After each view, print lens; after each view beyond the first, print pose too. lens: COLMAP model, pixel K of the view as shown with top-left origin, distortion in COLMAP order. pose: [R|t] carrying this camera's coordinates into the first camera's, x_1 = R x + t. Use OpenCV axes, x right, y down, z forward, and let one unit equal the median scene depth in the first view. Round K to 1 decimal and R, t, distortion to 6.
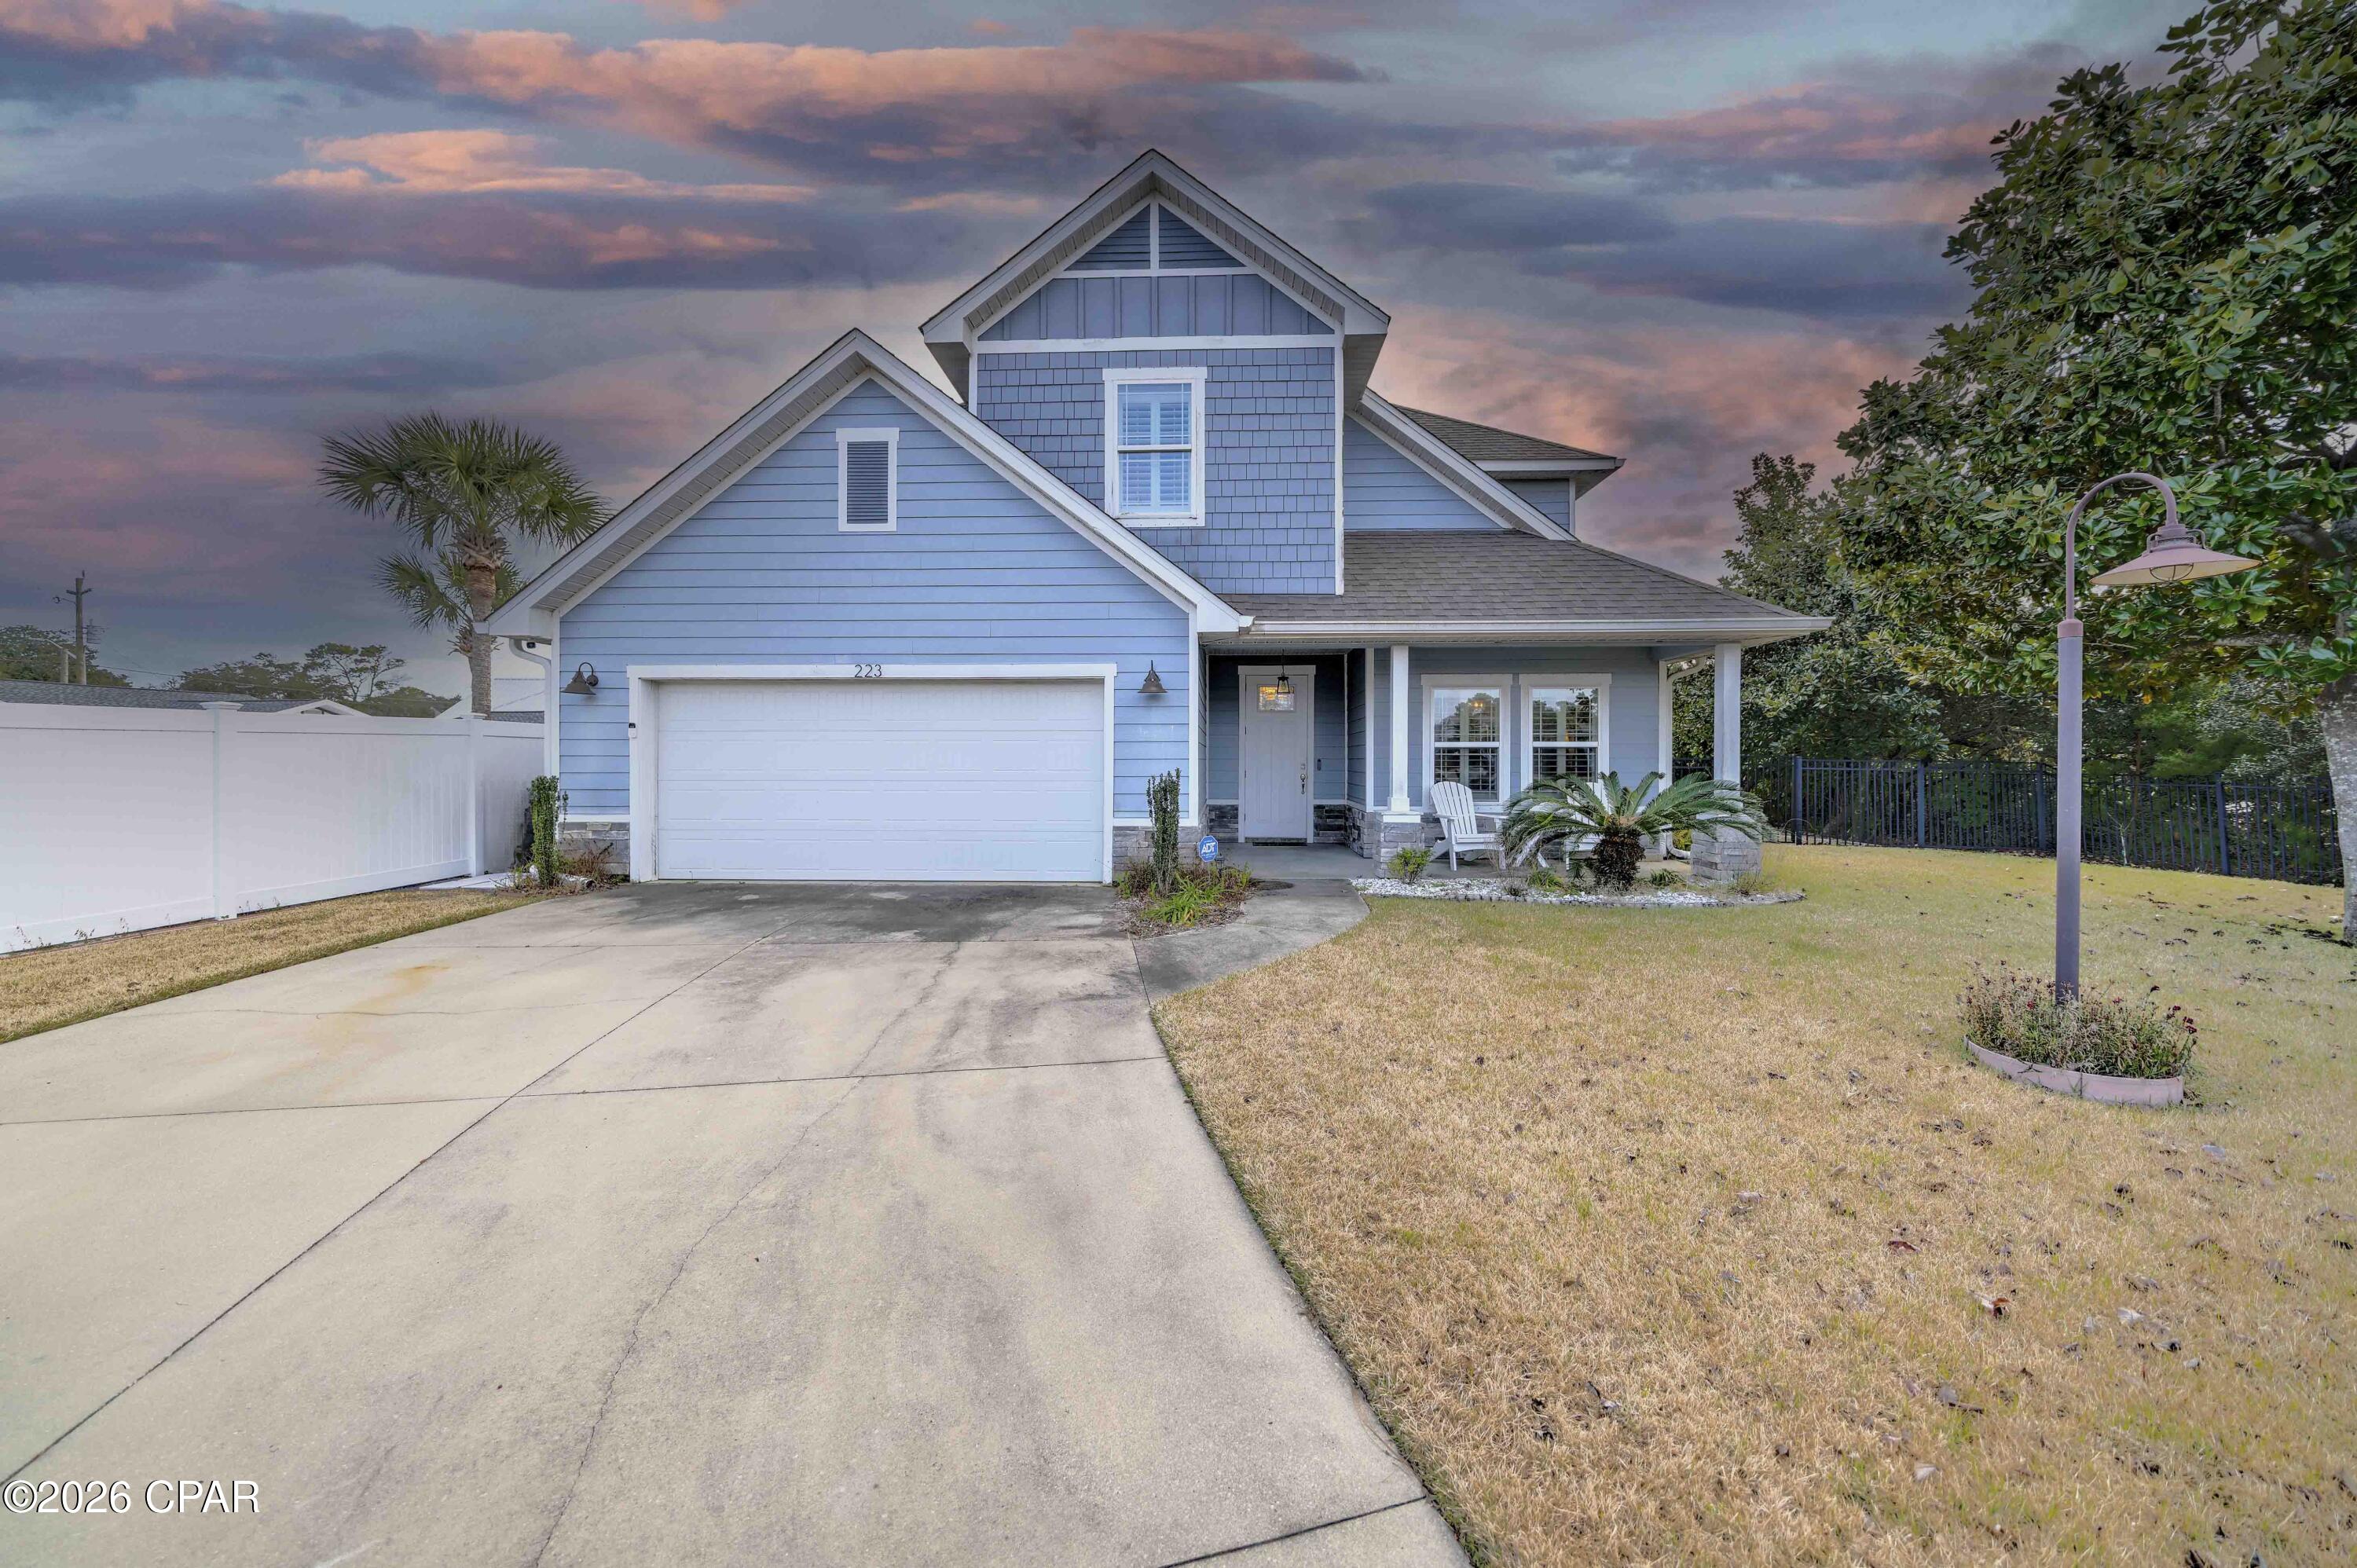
lens RADIAL K [[863.5, 0, 1154.9], [0, 863.5, 759.5], [0, 0, 1]] dist [-0.009740, 0.000267]
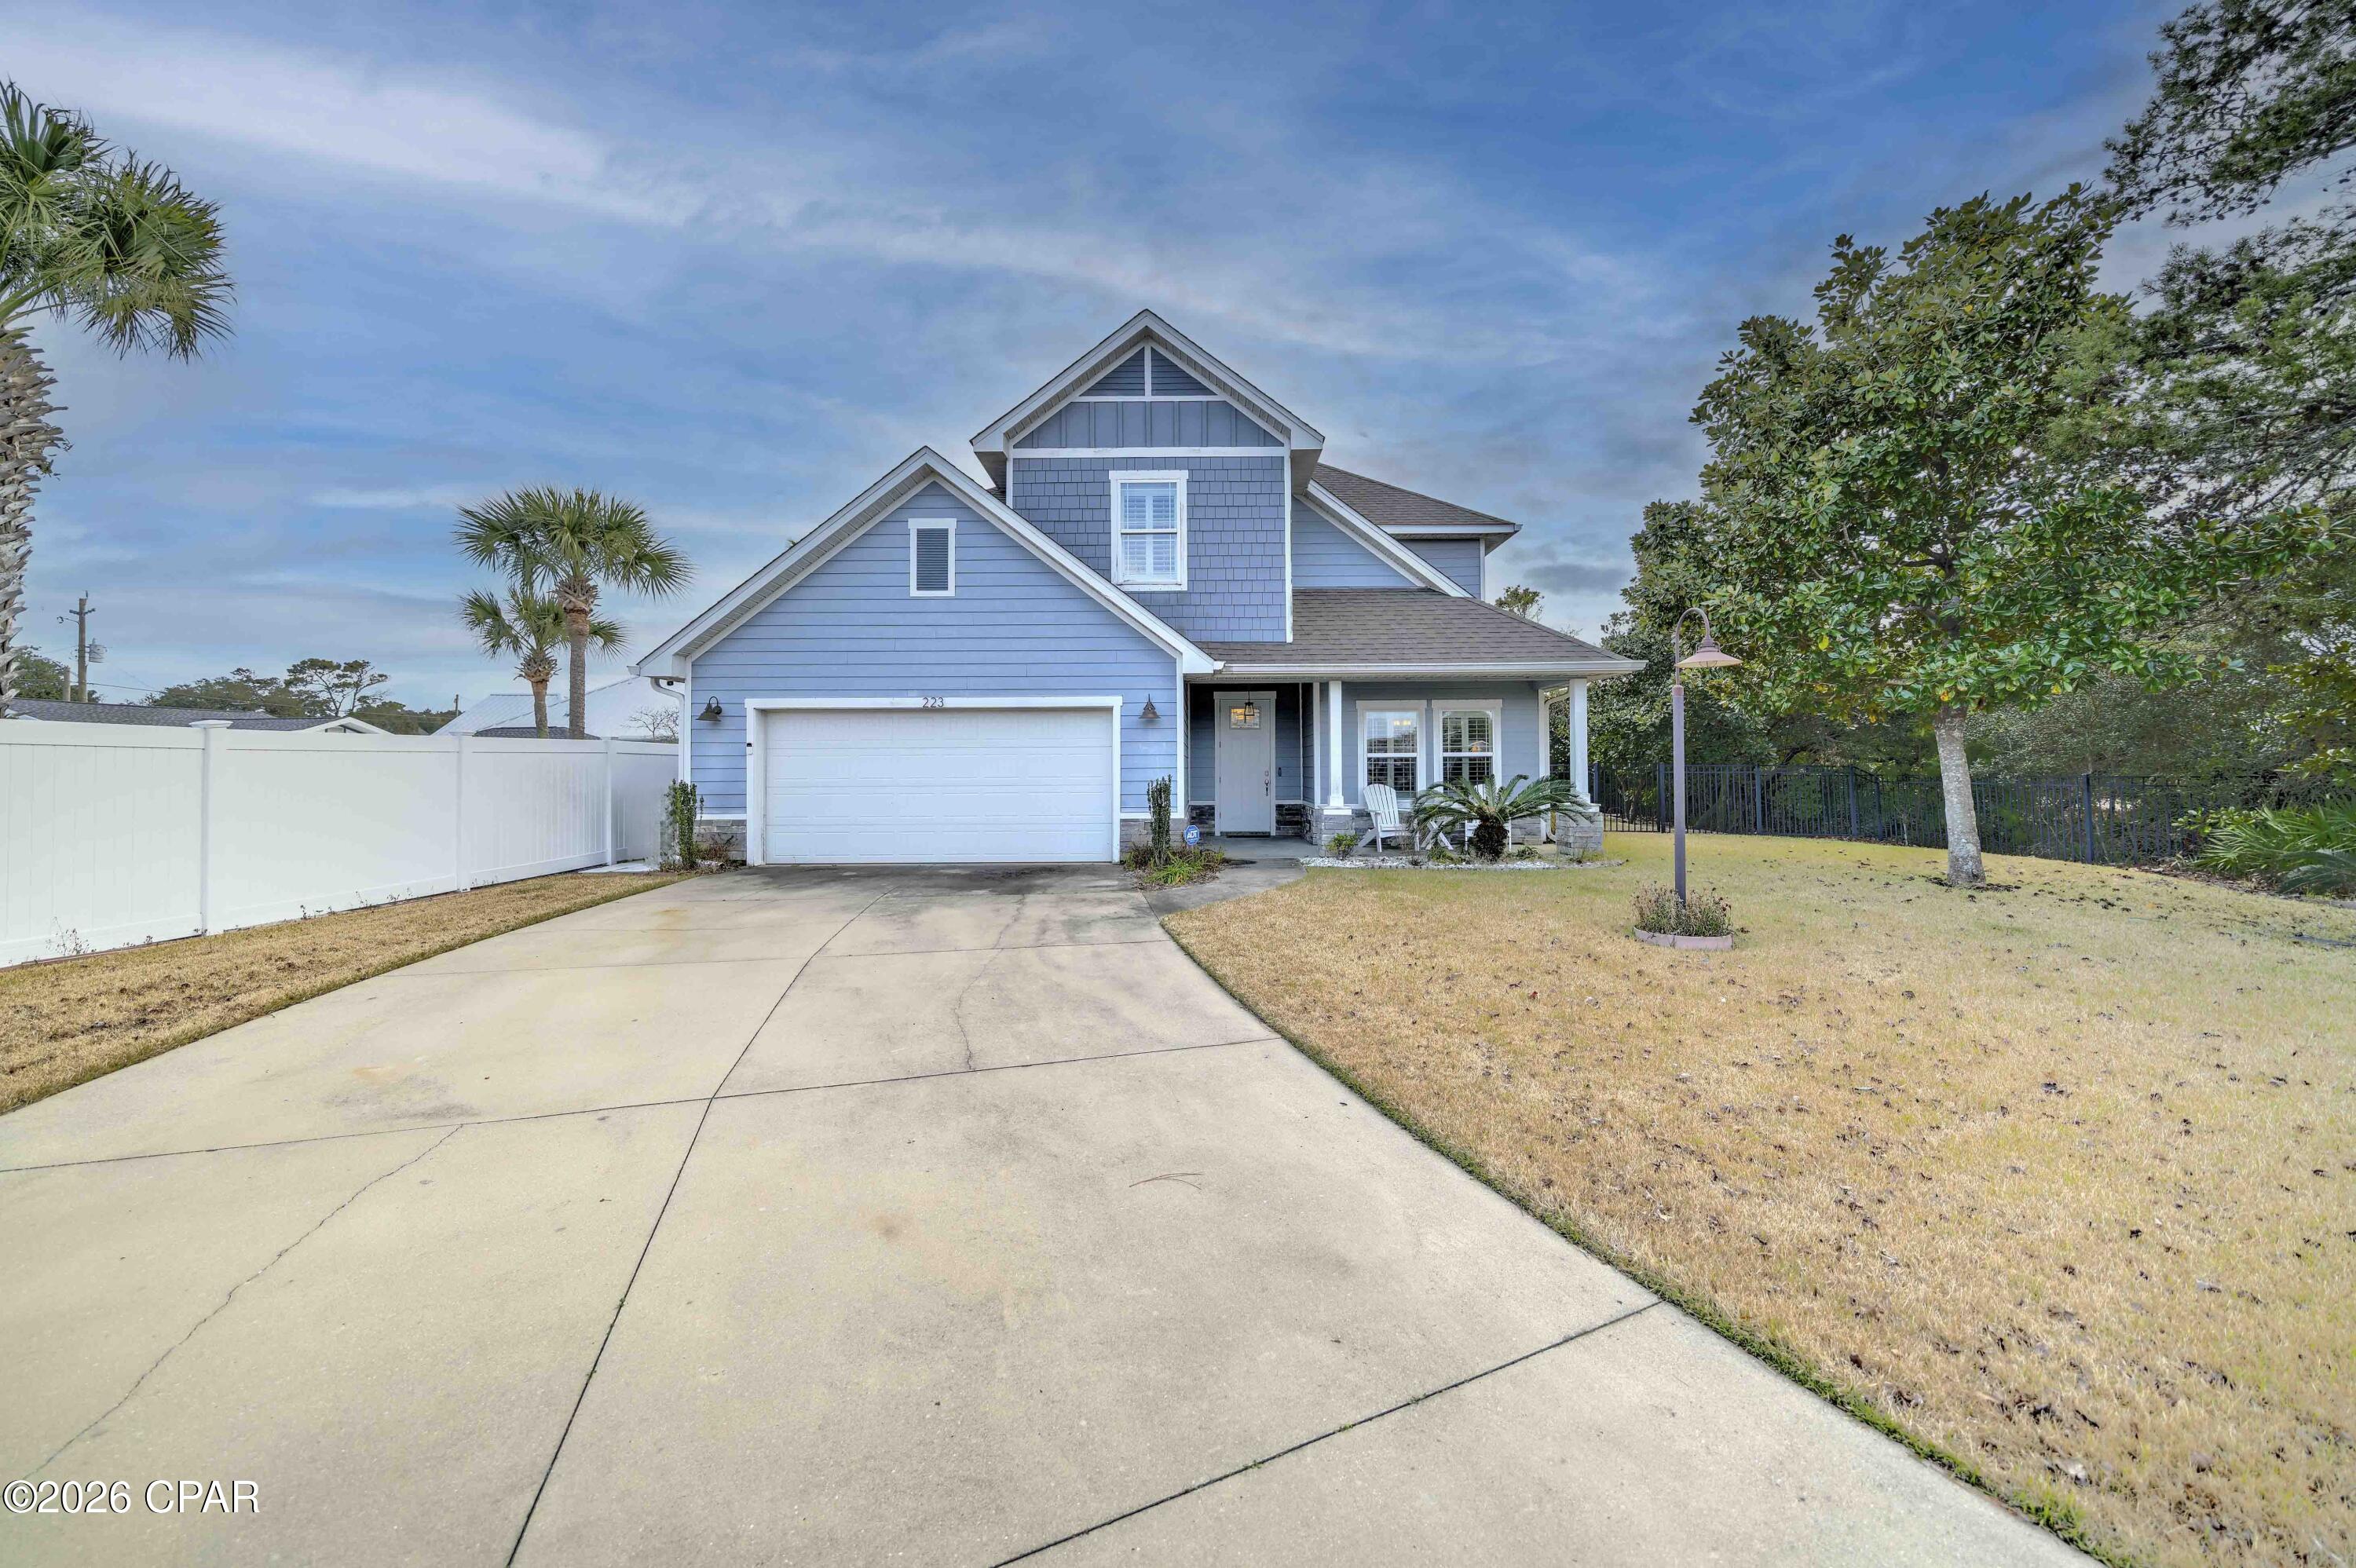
lens RADIAL K [[863.1, 0, 1166.4], [0, 863.1, 750.9], [0, 0, 1]] dist [-0.009740, 0.000267]
pose [[0.999247, -0.006158, 0.038310, -0.027134], [0.006971, 0.999753, -0.021121, 0.001321], [-0.038171, 0.021372, 0.999043, -0.318965]]
